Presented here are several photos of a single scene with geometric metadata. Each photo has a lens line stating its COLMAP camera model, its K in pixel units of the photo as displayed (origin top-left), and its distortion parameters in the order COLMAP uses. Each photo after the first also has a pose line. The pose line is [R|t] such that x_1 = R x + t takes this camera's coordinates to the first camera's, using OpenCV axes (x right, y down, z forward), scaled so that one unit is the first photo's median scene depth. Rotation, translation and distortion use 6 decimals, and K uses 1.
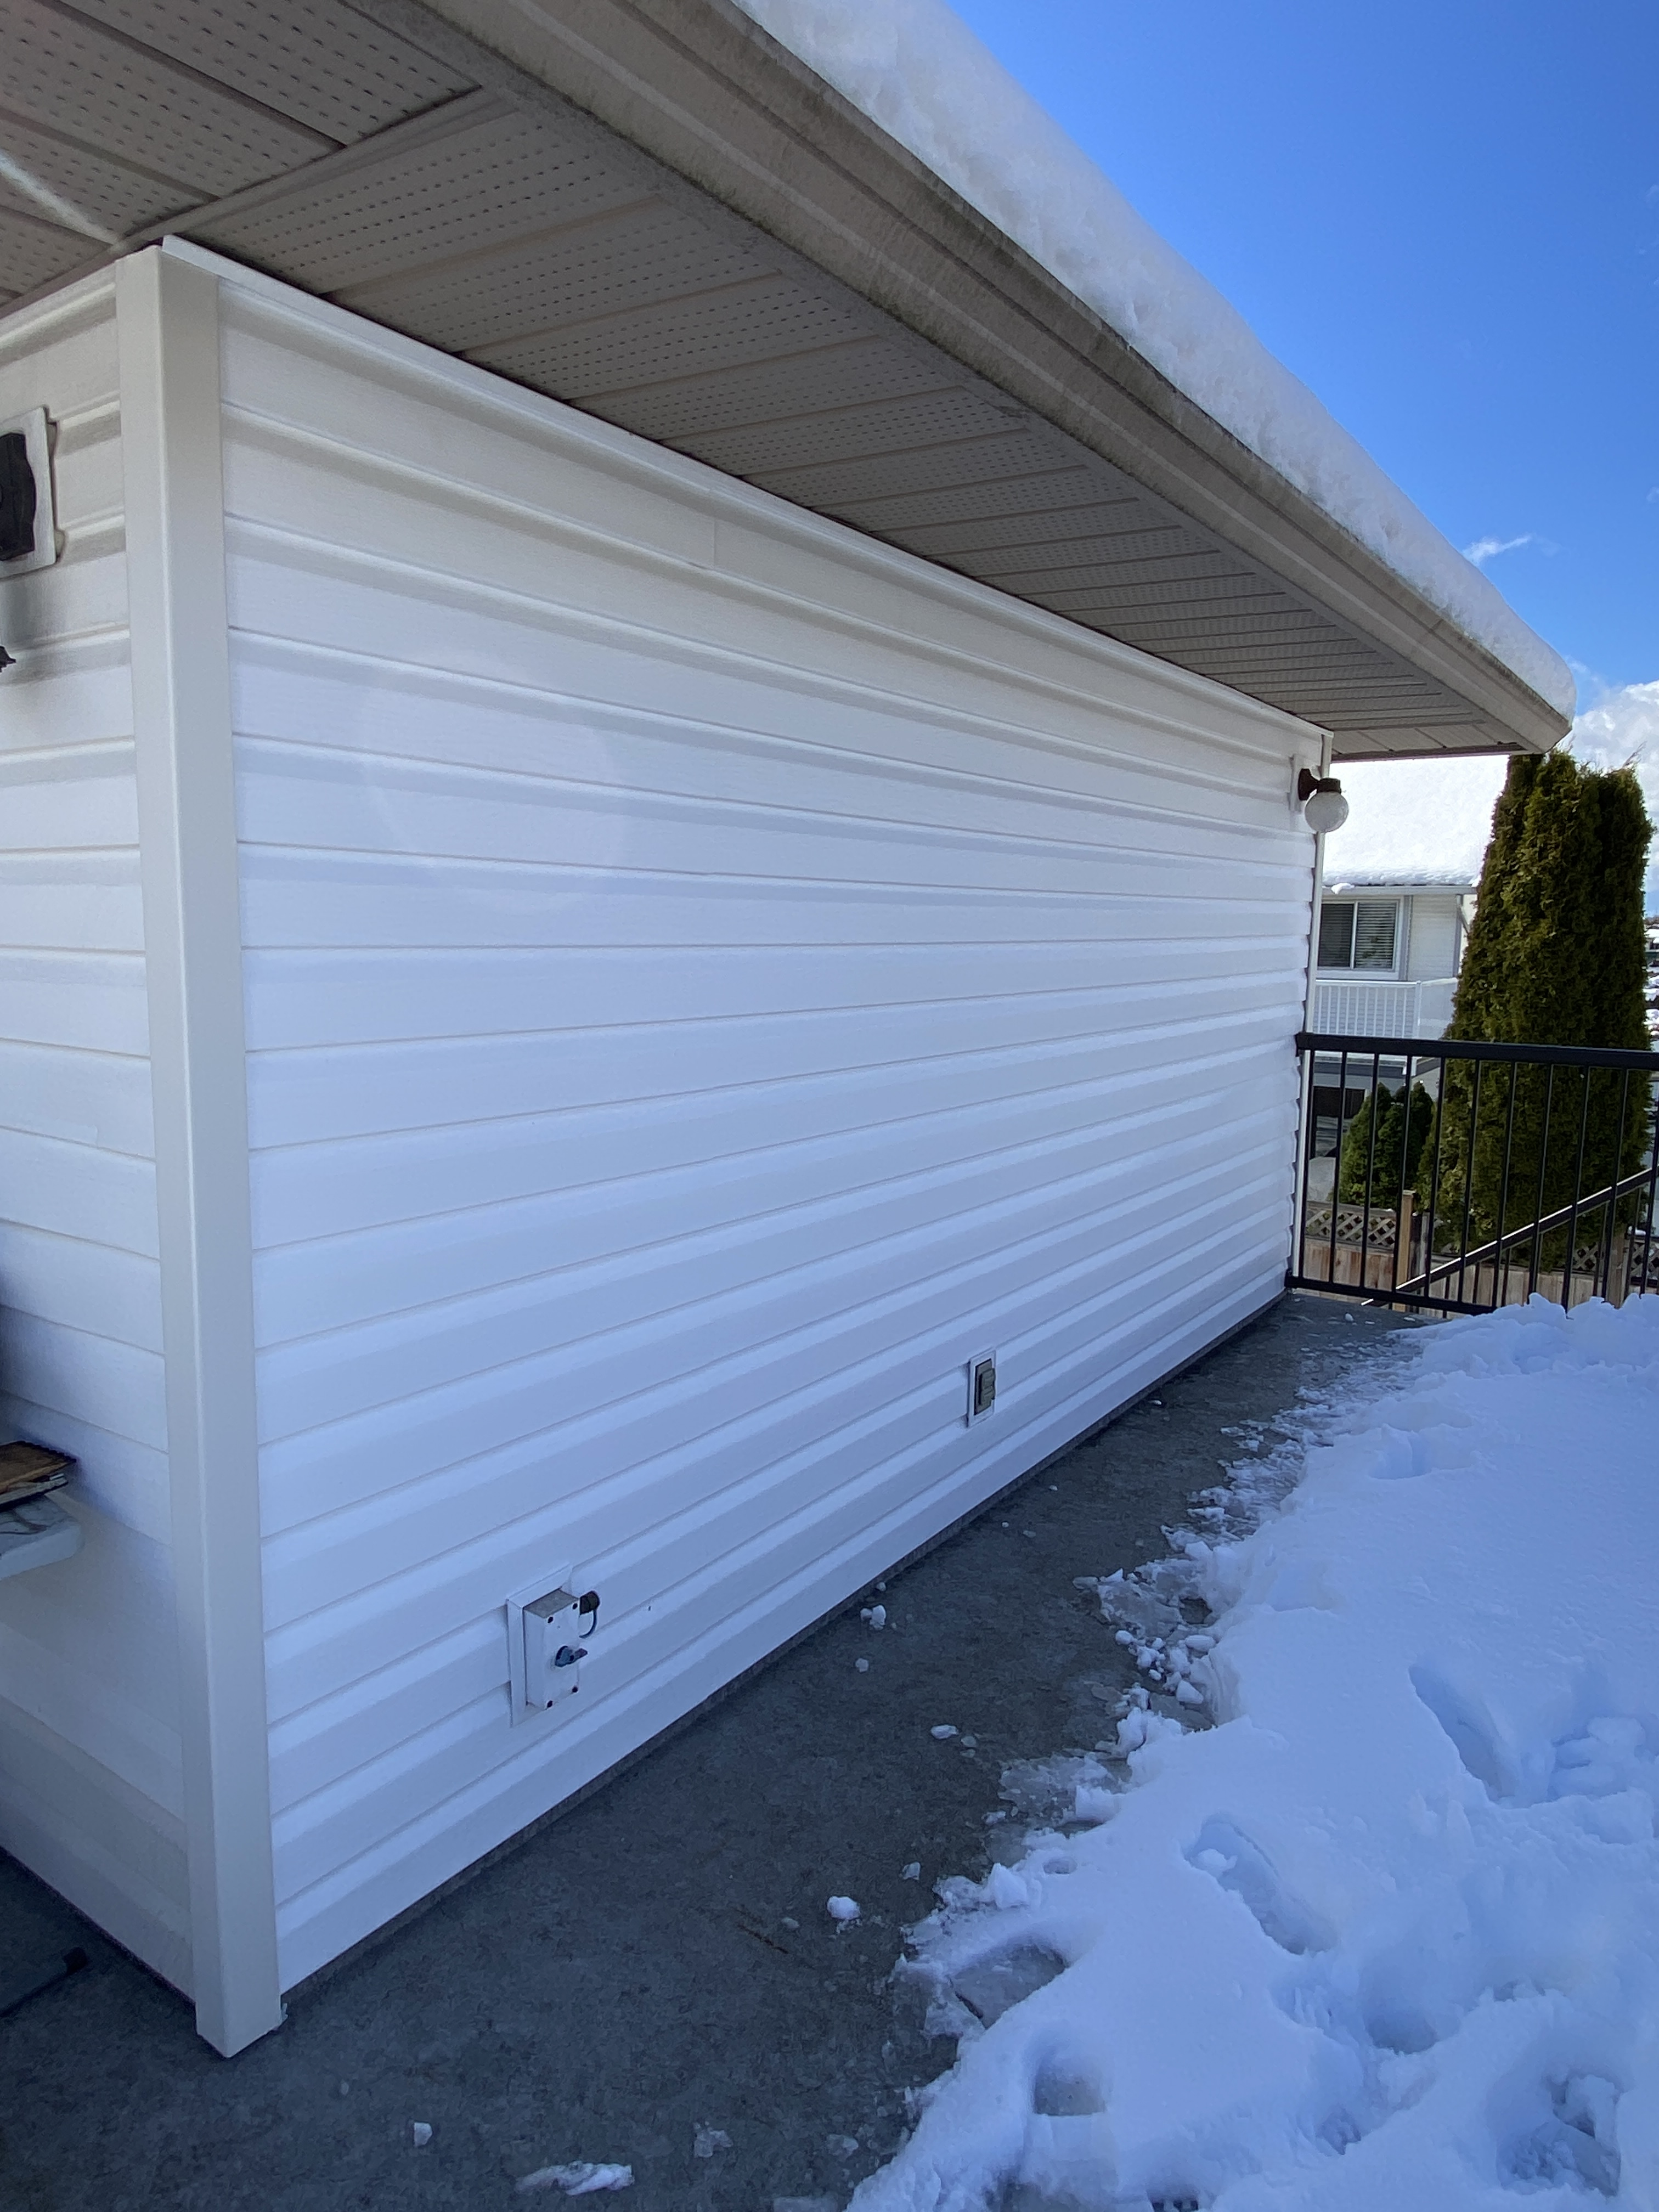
lens RADIAL K [[1383.3, 0, 828.7], [0, 1383.3, 1106.4], [0, 0, 1]] dist [0.000369, -0.000380]
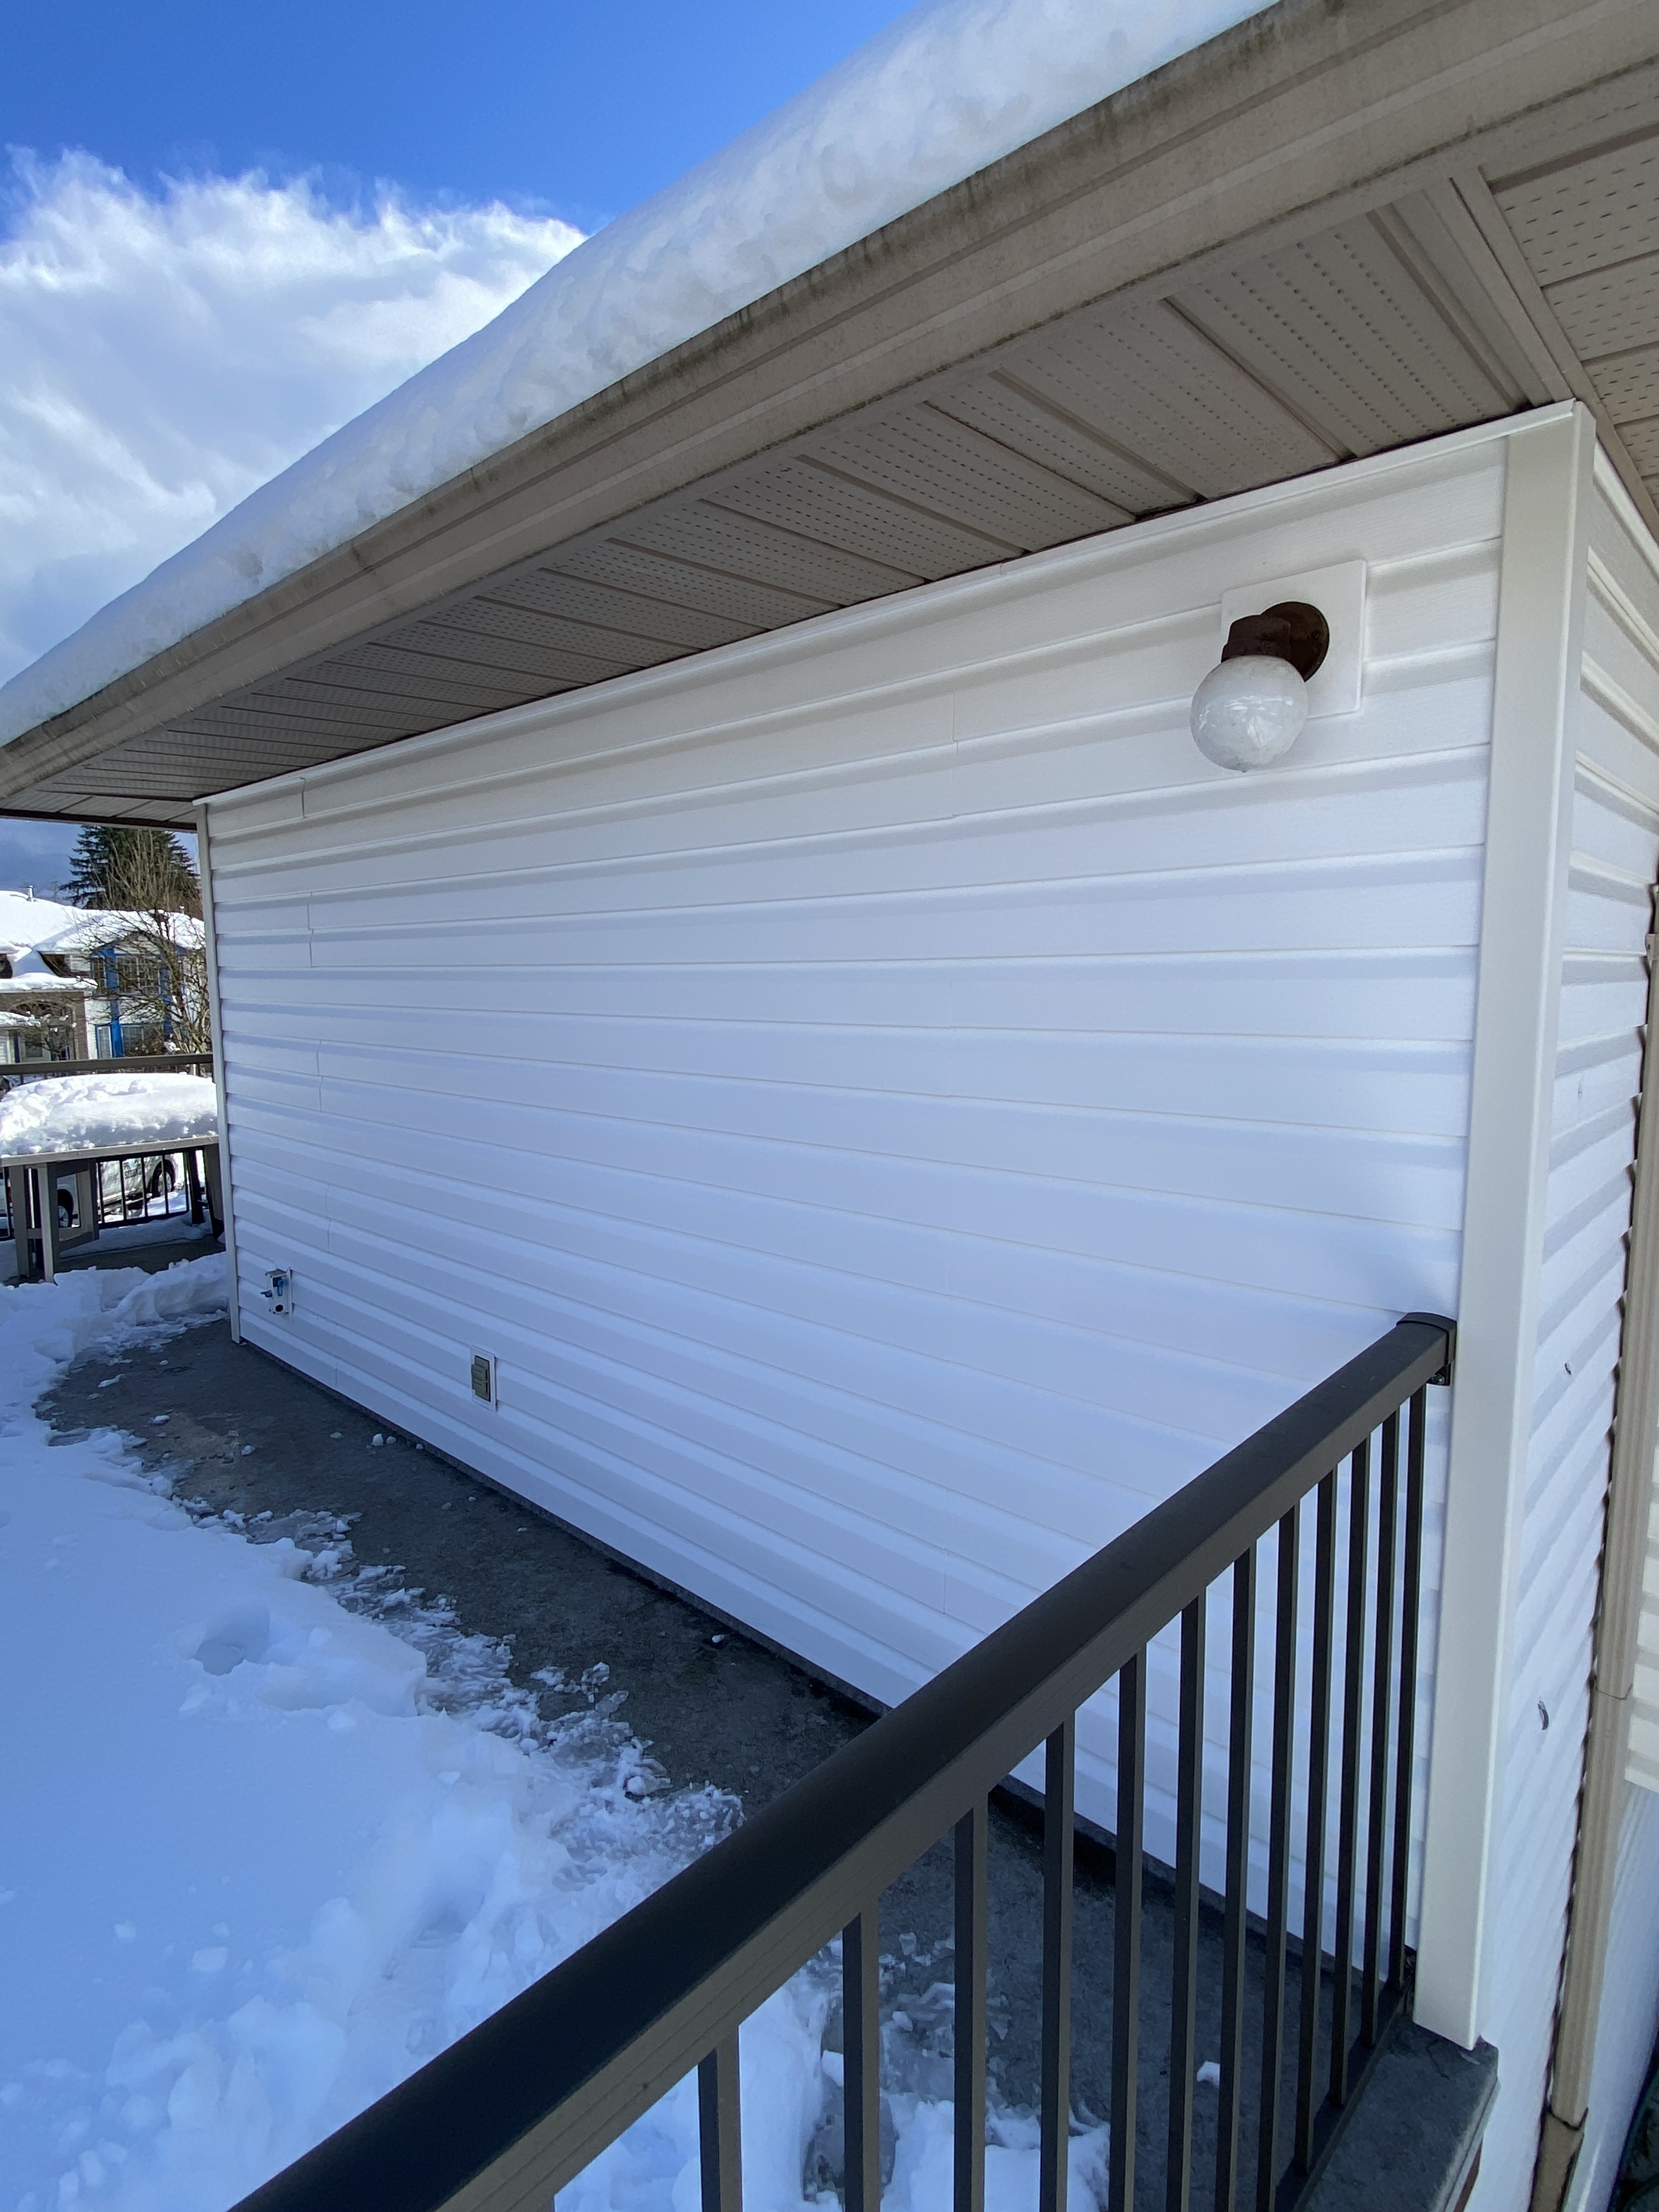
lens RADIAL K [[1137.0, 0, 827.4], [0, 1137.0, 1096.5], [0, 0, 1]] dist [-0.002401, -0.000509]
pose [[-0.140515, 0.106157, -0.984371, 0.943910], [-0.131223, 0.983467, 0.124791, -0.189203], [0.981344, 0.146707, -0.124261, 1.276164]]
